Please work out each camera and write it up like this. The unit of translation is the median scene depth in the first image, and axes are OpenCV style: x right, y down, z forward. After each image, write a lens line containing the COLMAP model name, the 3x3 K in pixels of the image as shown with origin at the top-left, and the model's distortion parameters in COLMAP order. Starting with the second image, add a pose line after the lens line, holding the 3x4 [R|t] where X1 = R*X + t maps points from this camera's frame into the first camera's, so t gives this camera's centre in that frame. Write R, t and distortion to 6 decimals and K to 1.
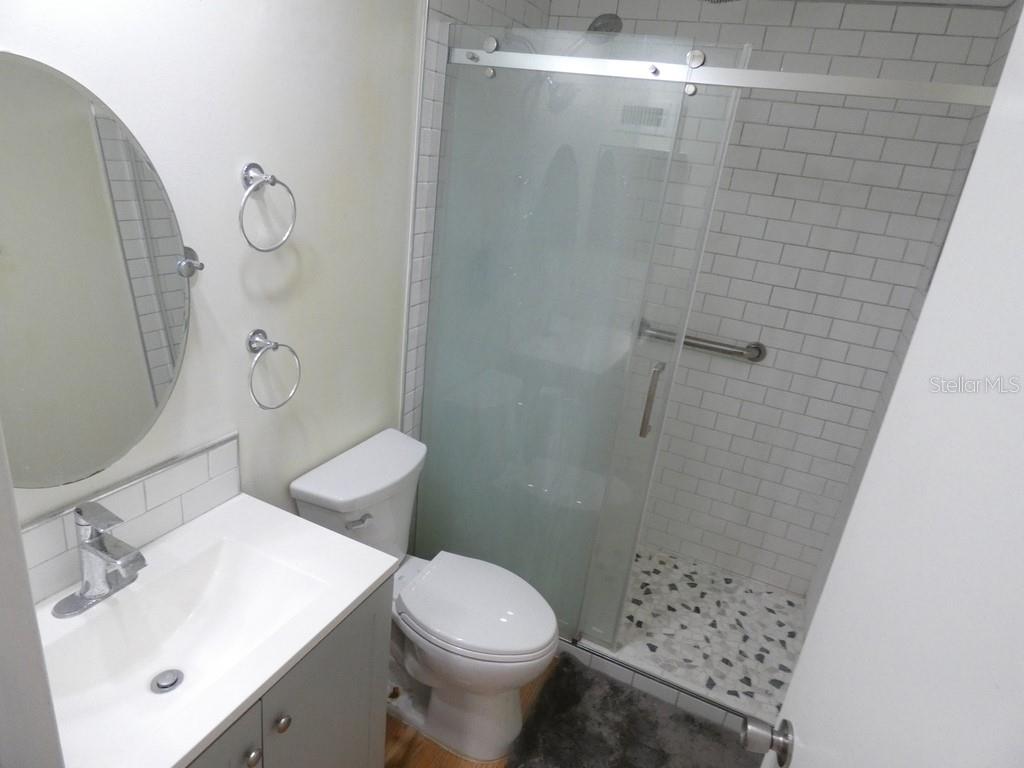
lens RADIAL K [[618.7, 0, 508.8], [0, 618.7, 387.6], [0, 0, 1]] dist [0.011484, -0.009533]
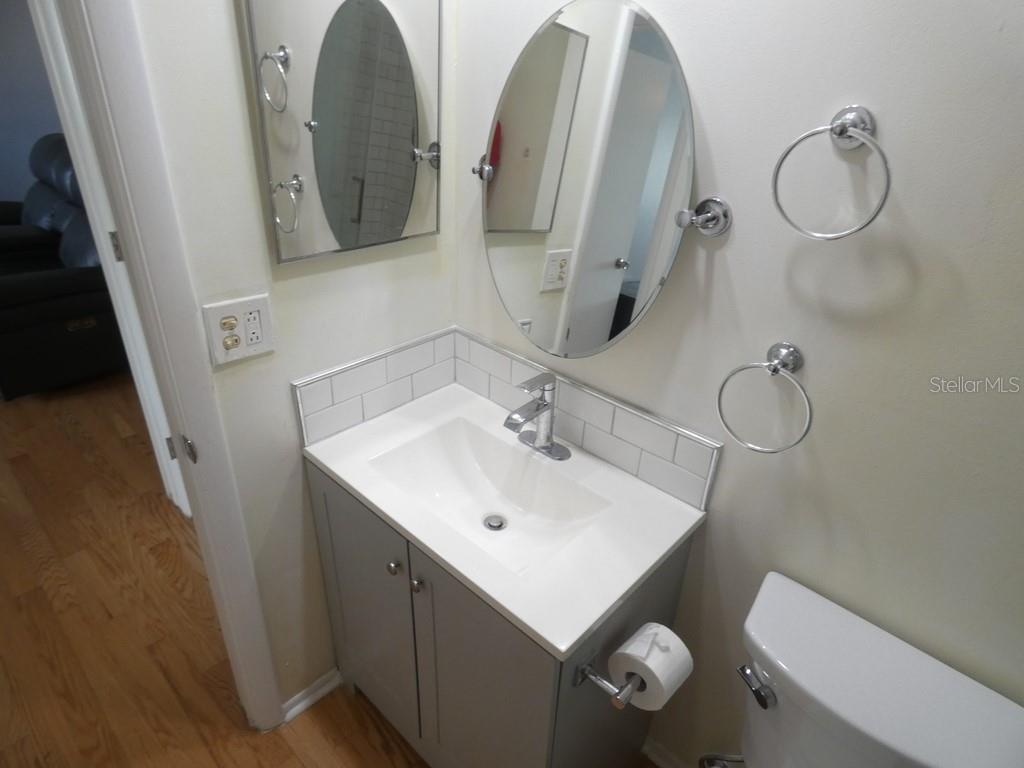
lens RADIAL K [[618.7, 0, 518.3], [0, 618.7, 378.6], [0, 0, 1]] dist [0.011484, -0.009533]
pose [[-0.288440, 0.343034, -0.893941, 0.258173], [-0.416134, 0.795929, 0.439693, -0.187192], [0.862343, 0.498824, -0.086830, 0.614121]]
